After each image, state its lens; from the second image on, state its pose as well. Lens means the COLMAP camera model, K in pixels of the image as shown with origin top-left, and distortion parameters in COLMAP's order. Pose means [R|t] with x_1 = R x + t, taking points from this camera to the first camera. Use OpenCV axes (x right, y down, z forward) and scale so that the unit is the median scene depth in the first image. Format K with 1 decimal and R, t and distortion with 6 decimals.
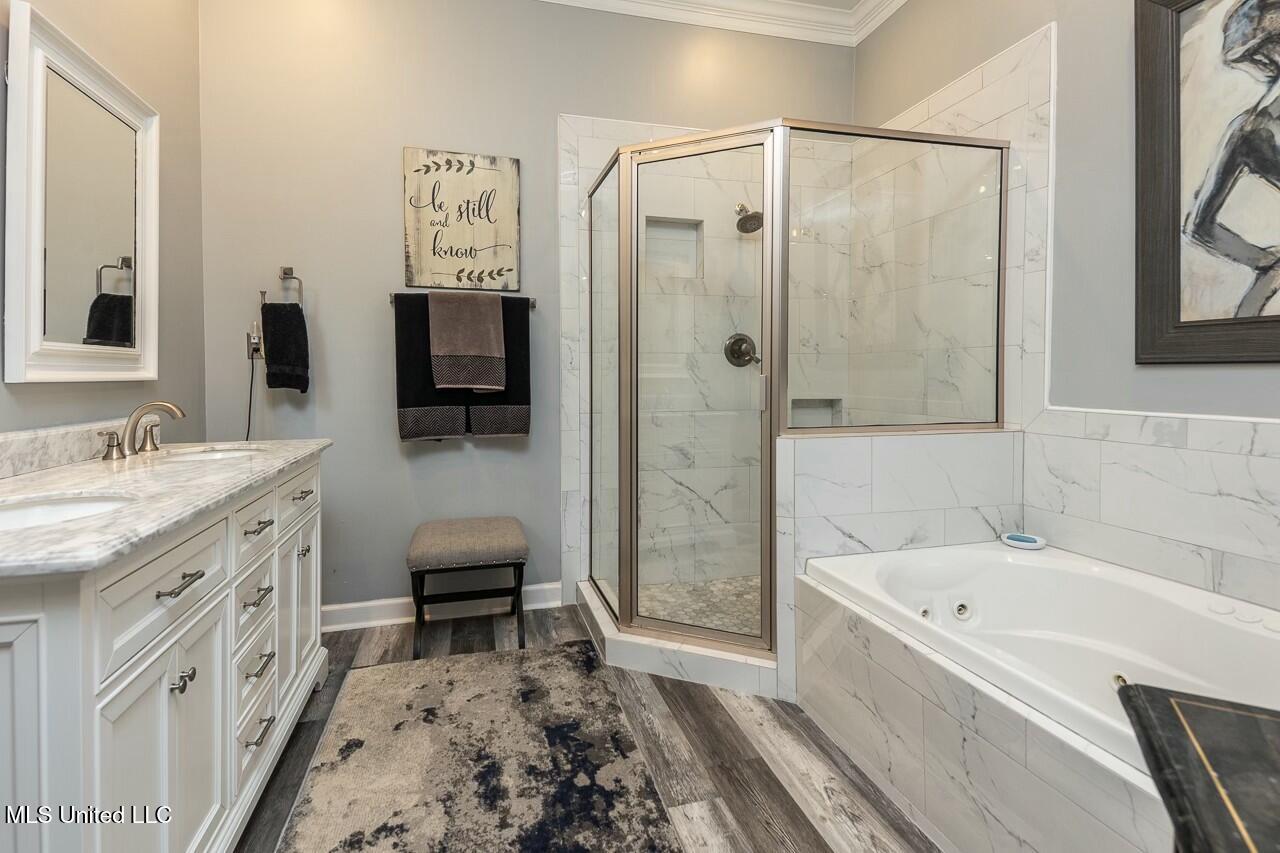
lens RADIAL K [[616.4, 0, 630.5], [0, 616.4, 382.5], [0, 0, 1]] dist [0.057430, -0.023269]
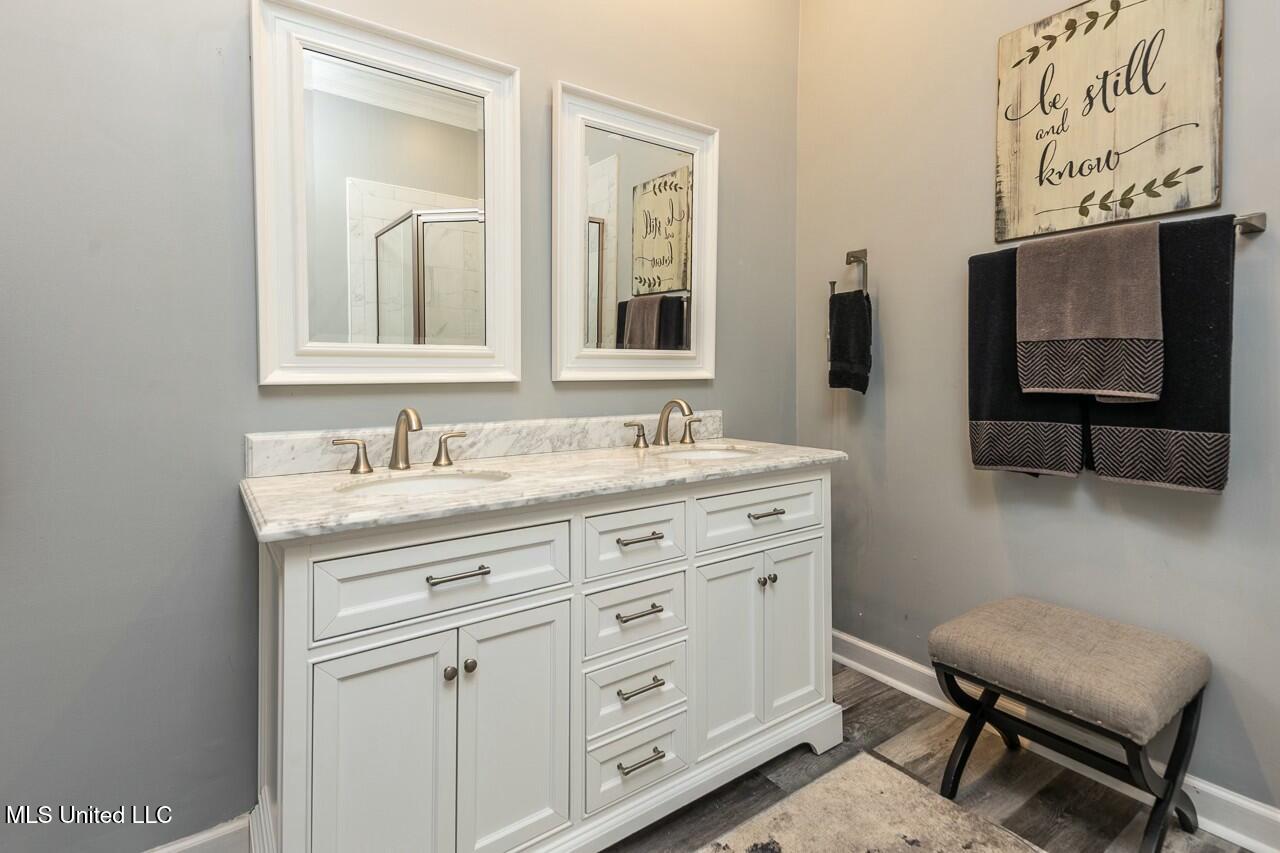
lens RADIAL K [[616.4, 0, 630.5], [0, 616.4, 382.5], [0, 0, 1]] dist [0.057430, -0.023269]
pose [[0.345885, 0.012073, -0.938199, 0.150976], [-0.005178, 0.999927, 0.010958, -0.006293], [0.938263, 0.001068, 0.345922, 0.383760]]
